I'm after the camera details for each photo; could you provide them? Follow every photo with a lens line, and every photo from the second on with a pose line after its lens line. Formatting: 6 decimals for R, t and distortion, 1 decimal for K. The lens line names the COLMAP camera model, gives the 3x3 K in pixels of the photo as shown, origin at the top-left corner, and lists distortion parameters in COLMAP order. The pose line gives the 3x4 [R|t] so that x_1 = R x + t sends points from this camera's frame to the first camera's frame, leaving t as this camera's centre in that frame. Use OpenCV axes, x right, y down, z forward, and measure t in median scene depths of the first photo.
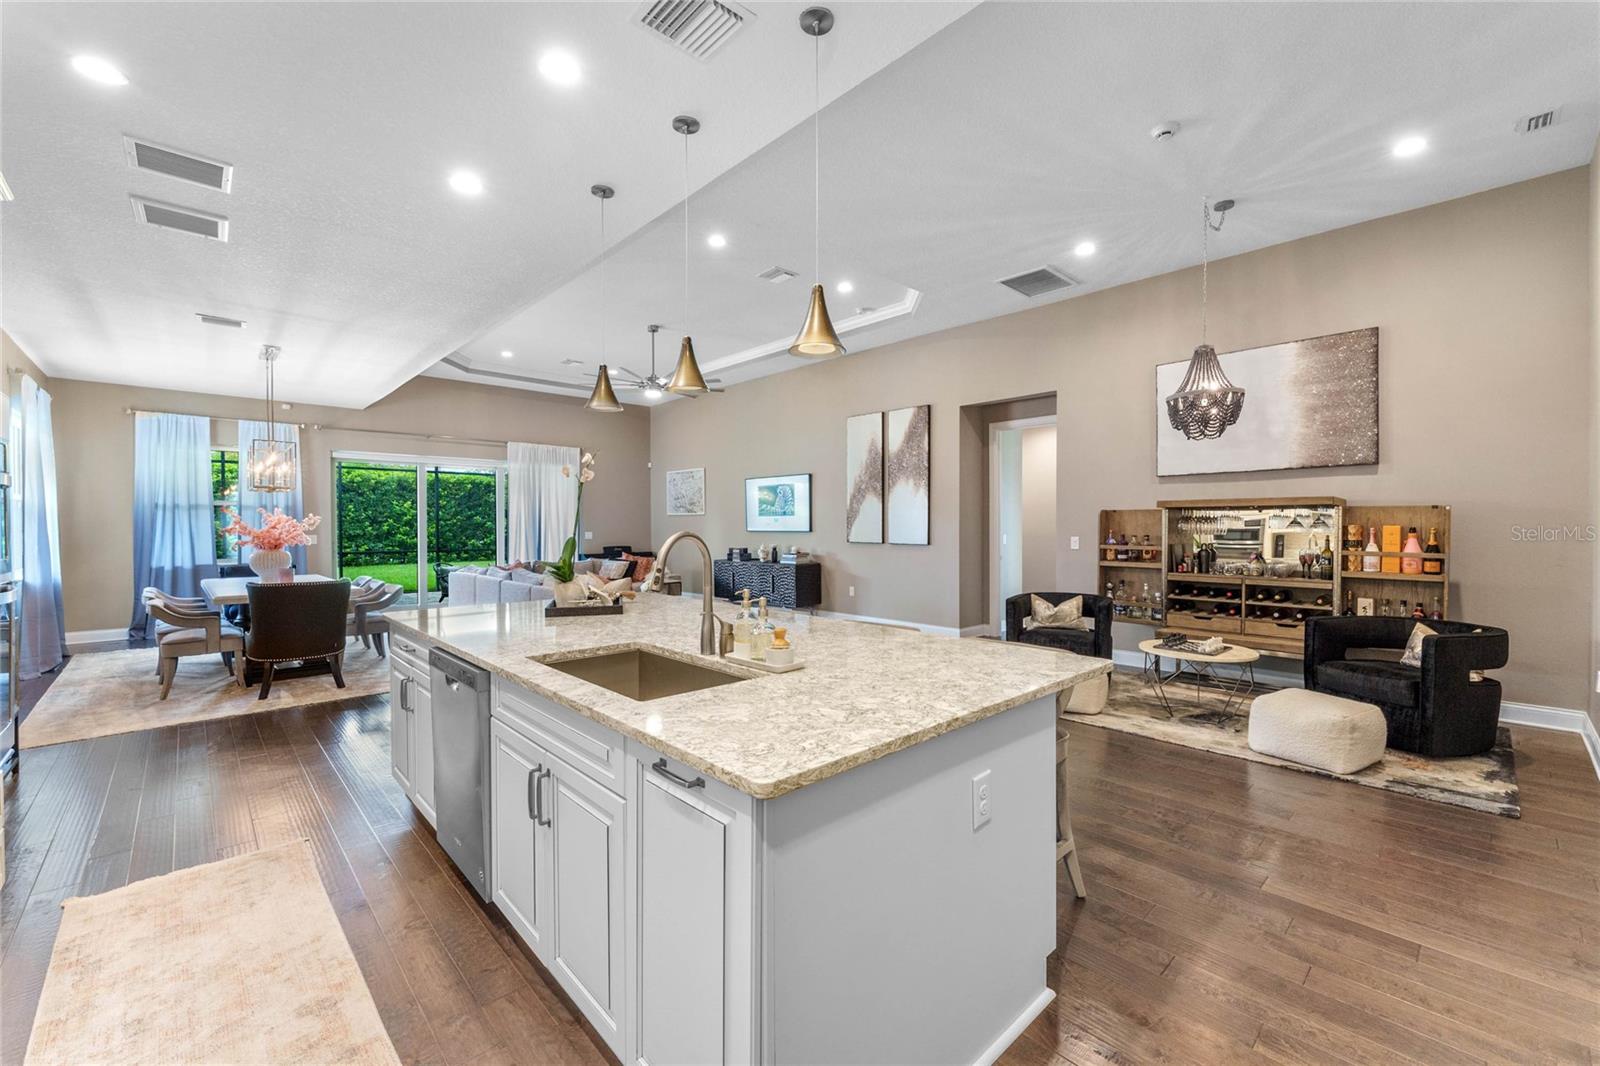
lens RADIAL K [[650.5, 0, 806.5], [0, 650.5, 532.6], [0, 0, 1]] dist [0.003306, -0.000137]
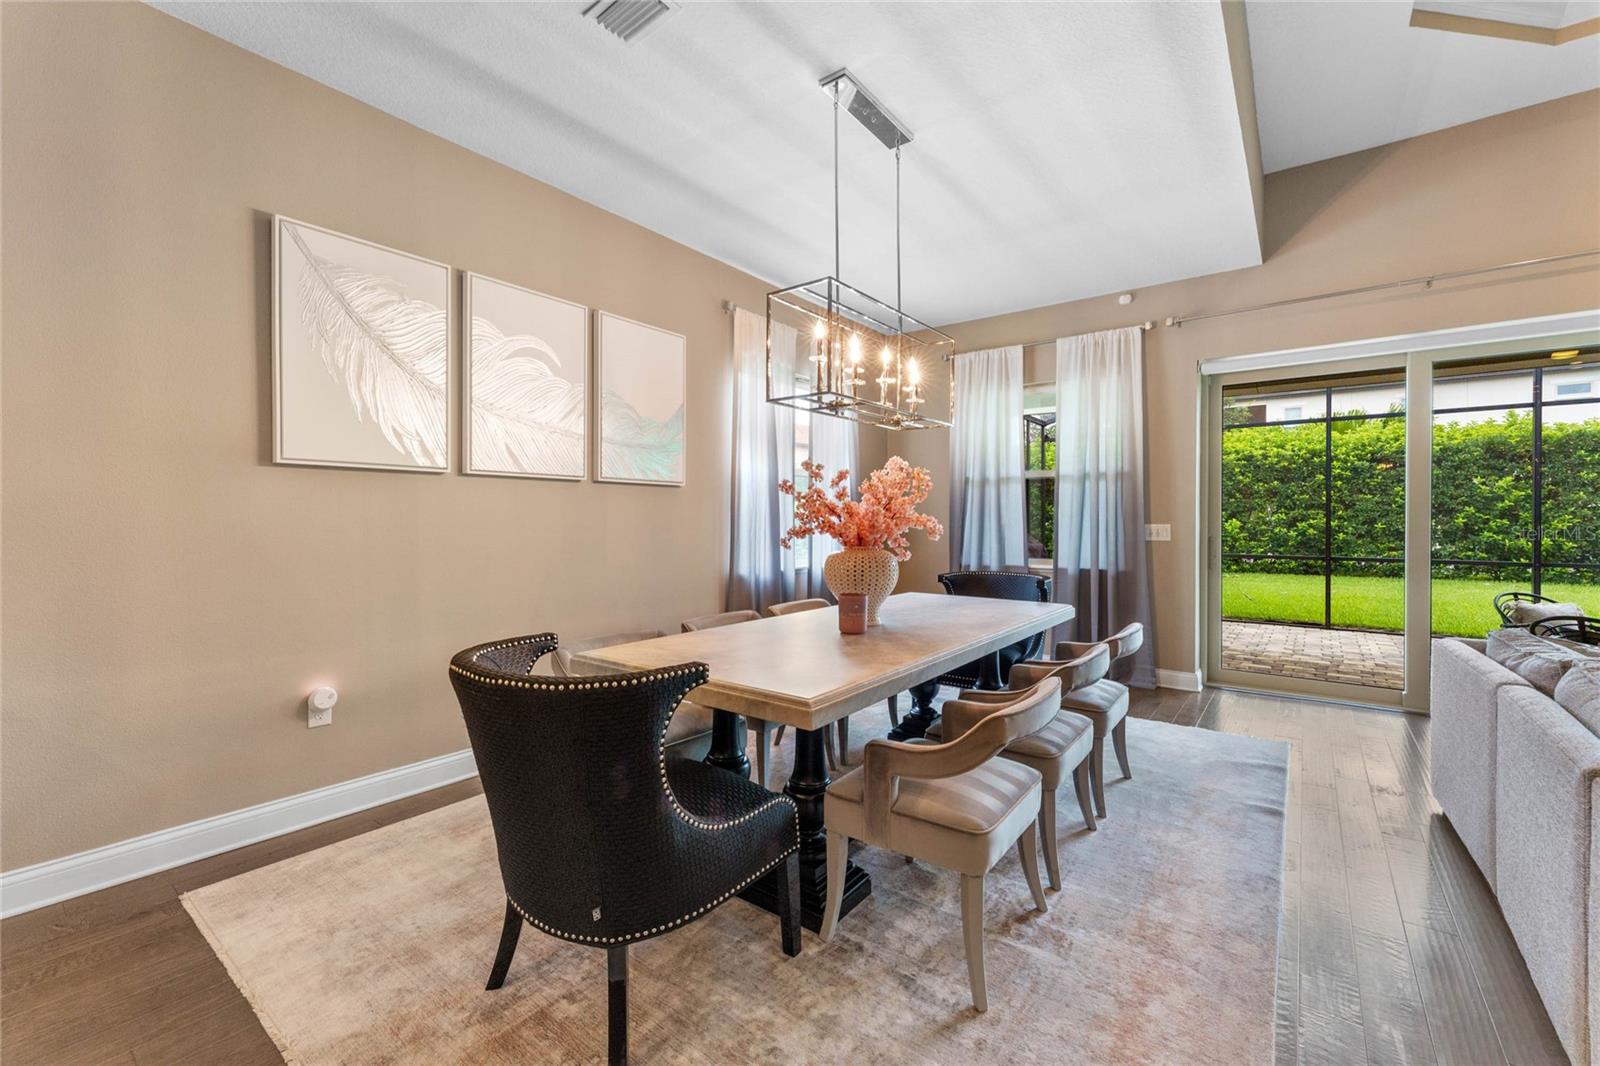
lens RADIAL K [[650.5, 0, 794.3], [0, 650.5, 526.2], [0, 0, 1]] dist [0.003306, -0.000137]
pose [[0.144753, 0.010098, -0.989416, -0.289996], [-0.015034, 0.999855, 0.008005, 0.006770], [0.989354, 0.013716, 0.144884, 0.677988]]
